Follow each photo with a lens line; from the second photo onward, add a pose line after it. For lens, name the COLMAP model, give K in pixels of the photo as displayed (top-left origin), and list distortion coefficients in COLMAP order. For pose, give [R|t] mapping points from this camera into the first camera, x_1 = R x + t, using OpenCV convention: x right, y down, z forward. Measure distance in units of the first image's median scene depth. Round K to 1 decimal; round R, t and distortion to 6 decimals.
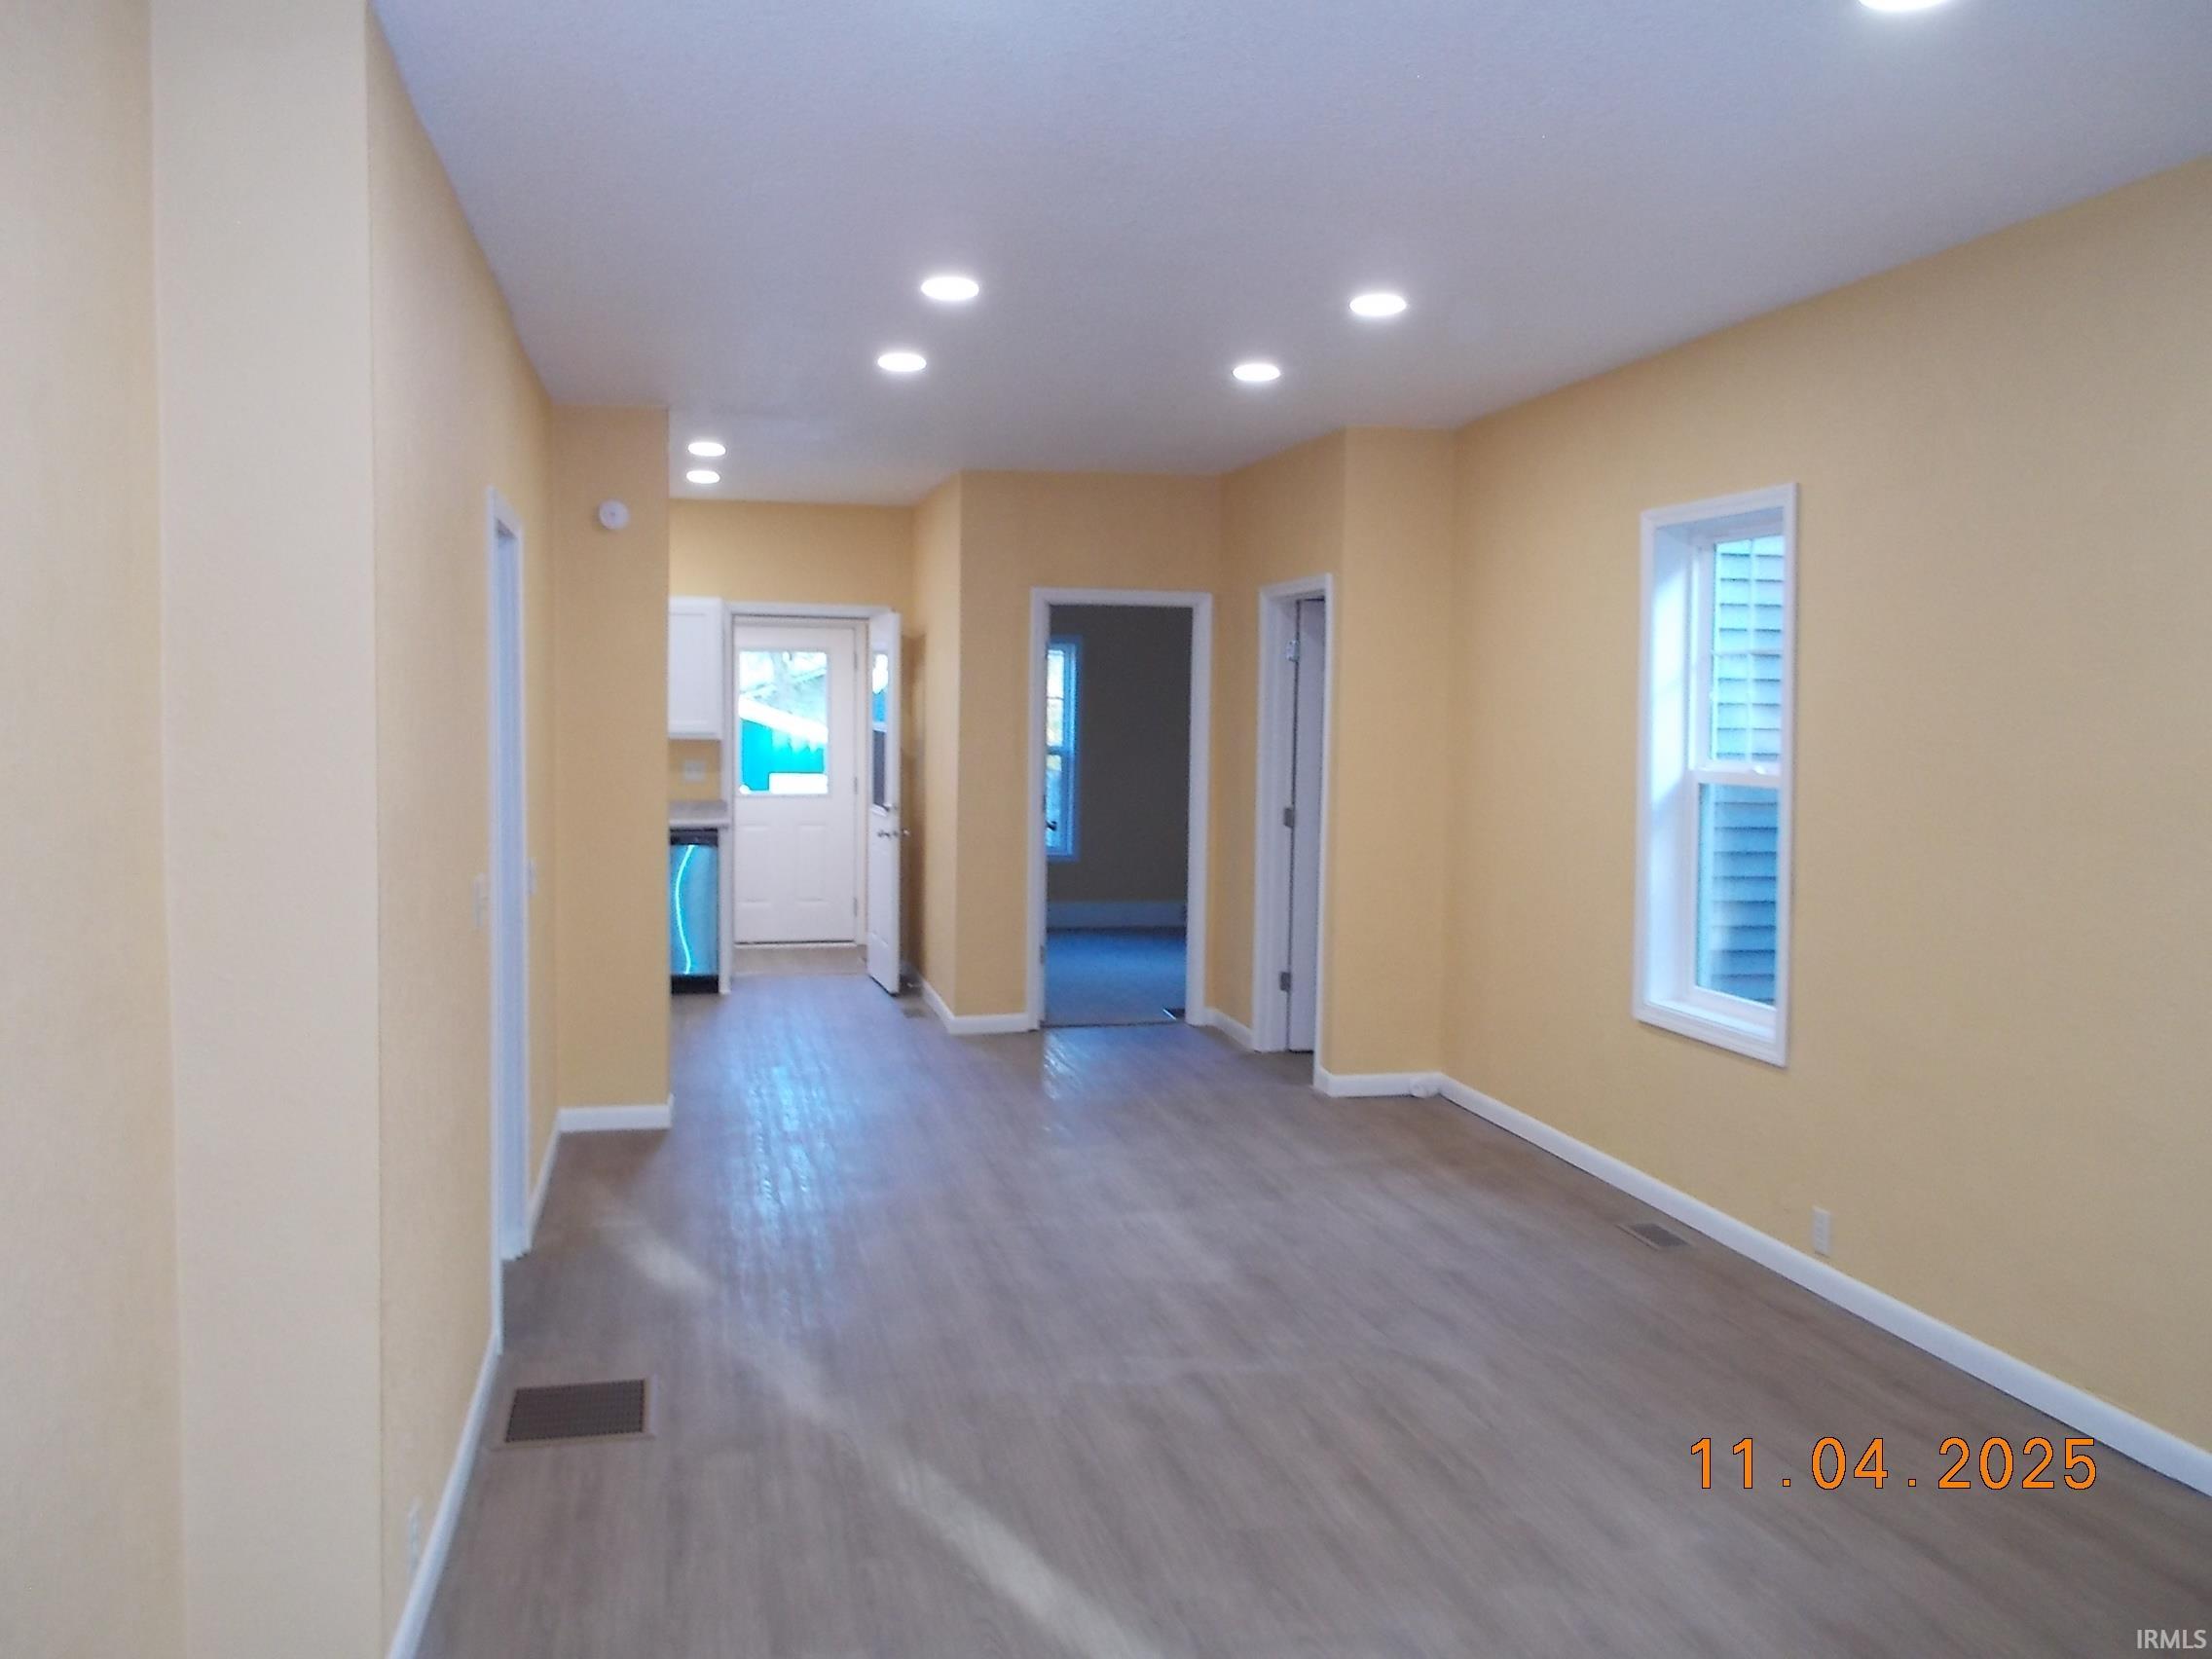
lens RADIAL K [[1921.3, 0, 1106.0], [0, 1921.3, 829.5], [0, 0, 1]] dist [0.002709, 0.000831]
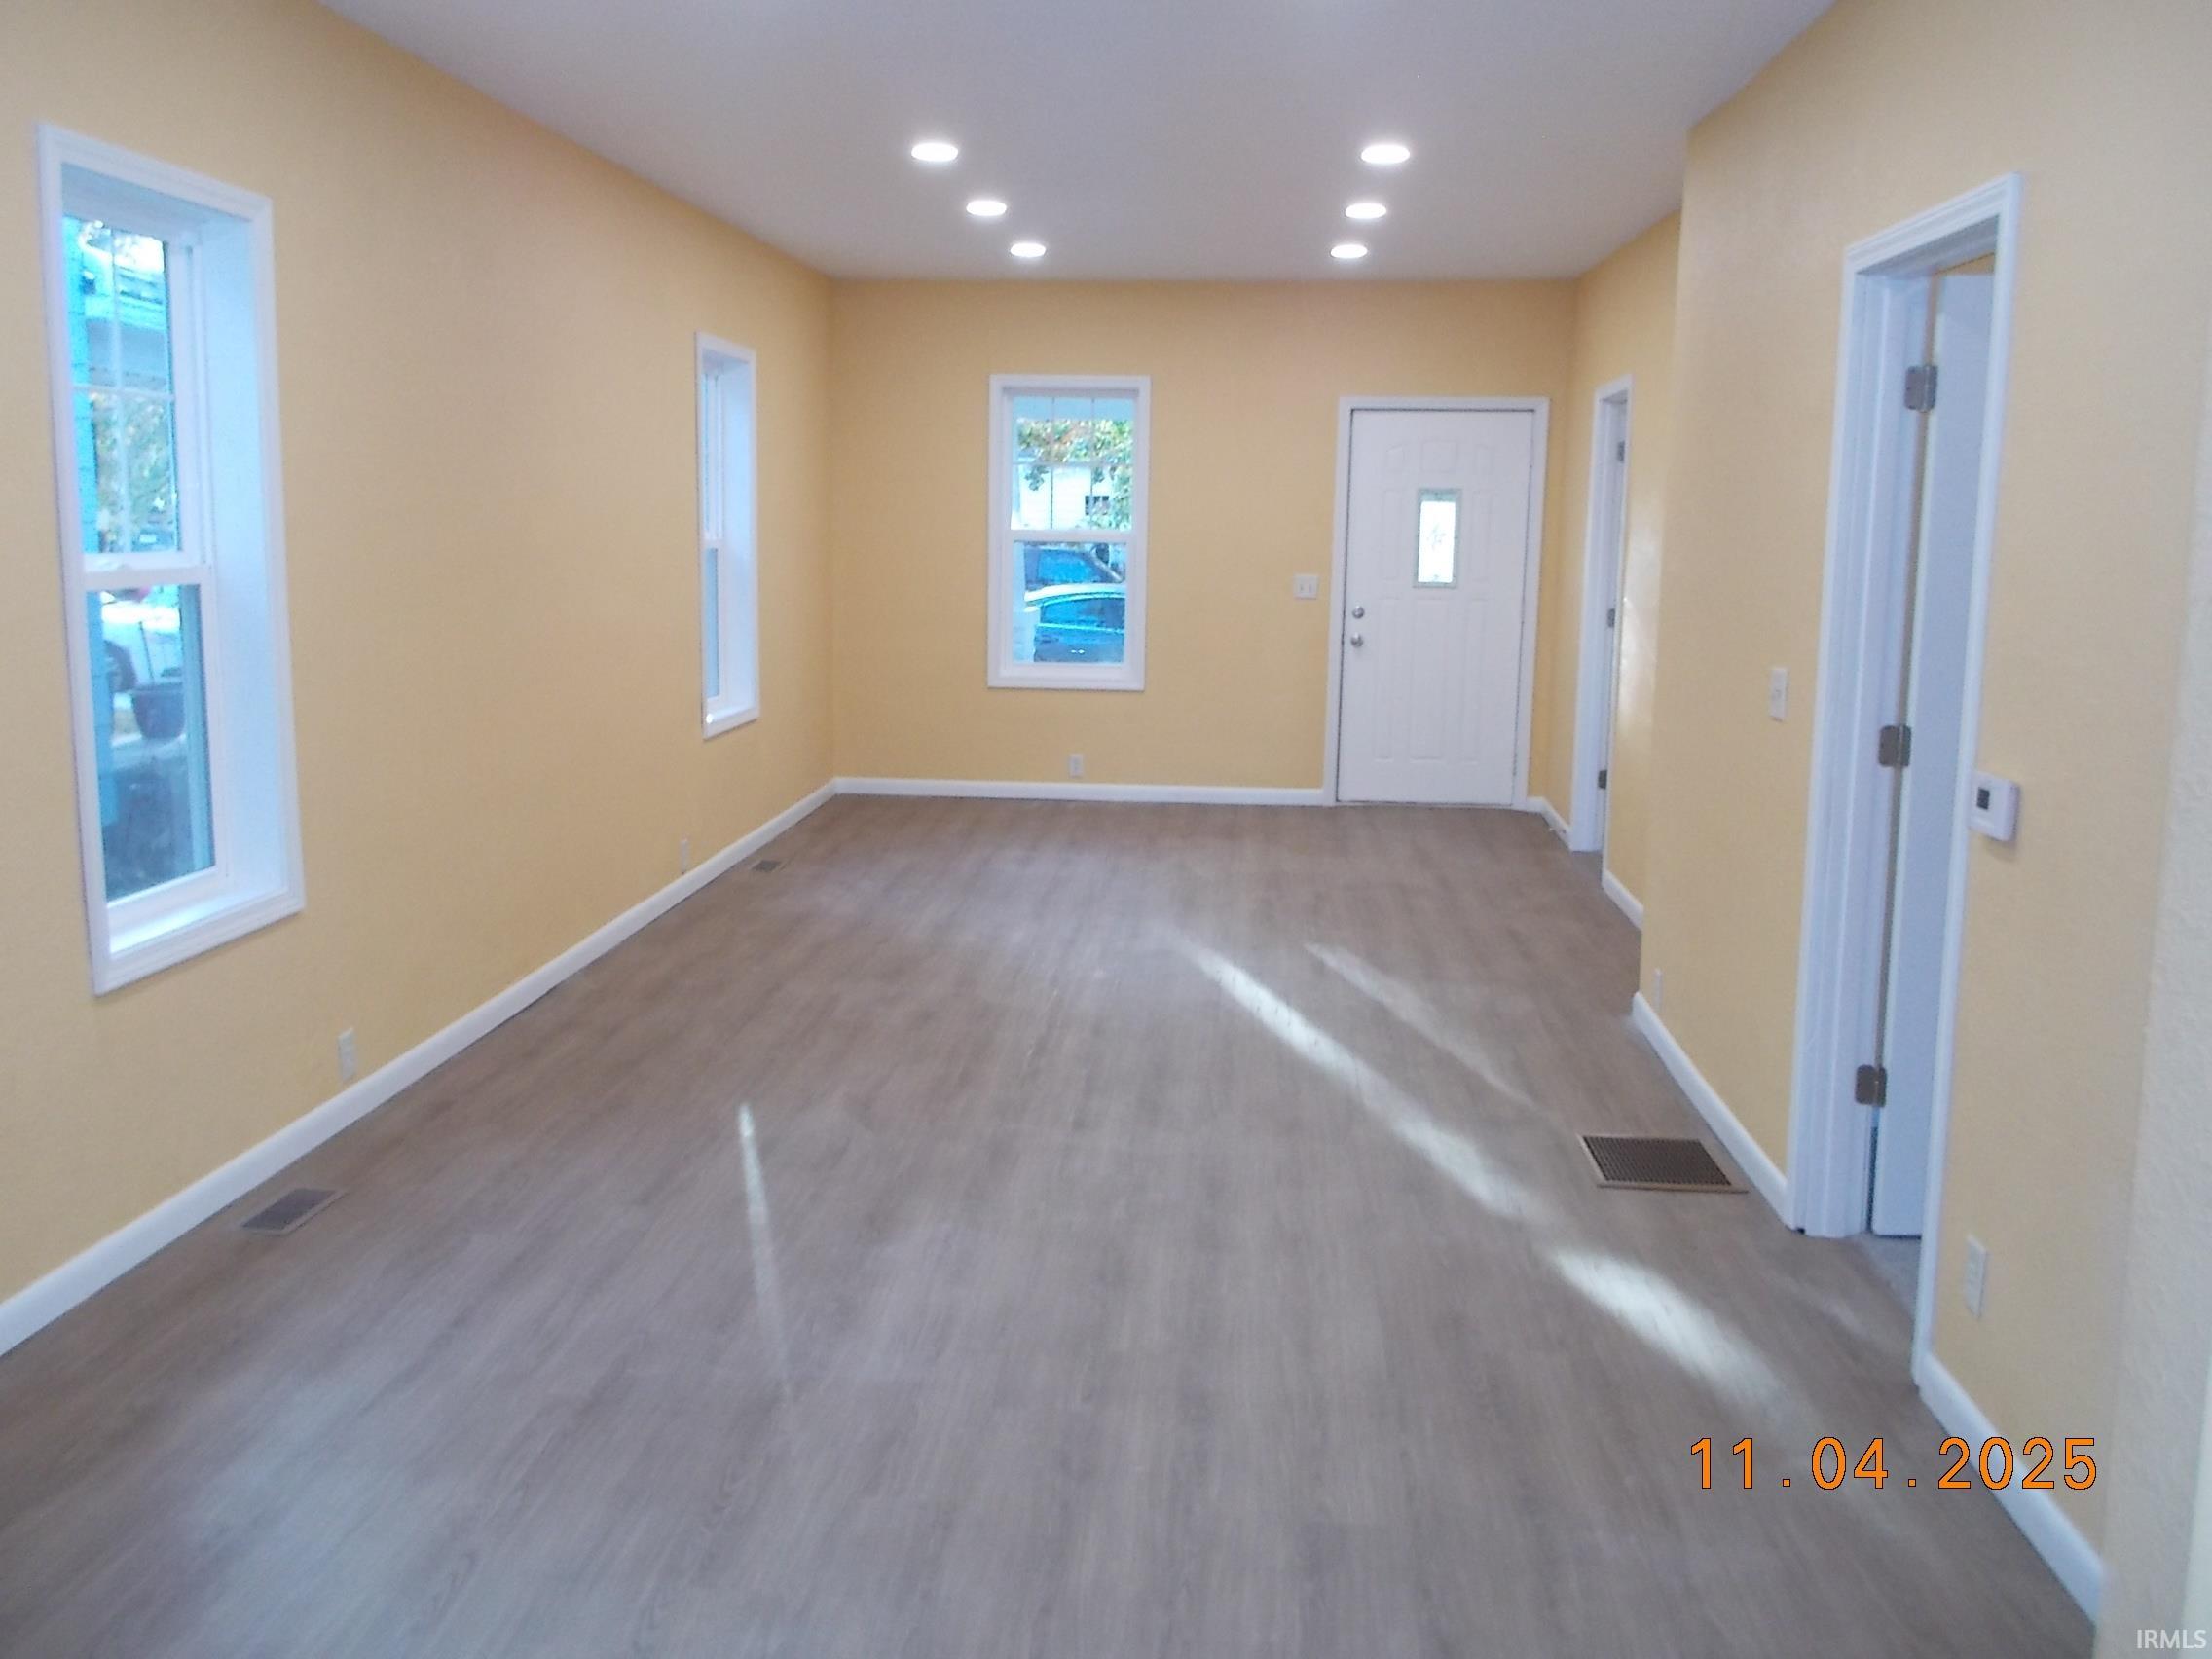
lens RADIAL K [[1921.3, 0, 1106.0], [0, 1921.3, 829.5], [0, 0, 1]] dist [0.002709, 0.000831]
pose [[-0.958511, -0.063138, 0.277975, -0.254779], [0.000402, 0.974861, 0.222812, -0.114545], [-0.285055, 0.213680, -0.934390, 1.961071]]
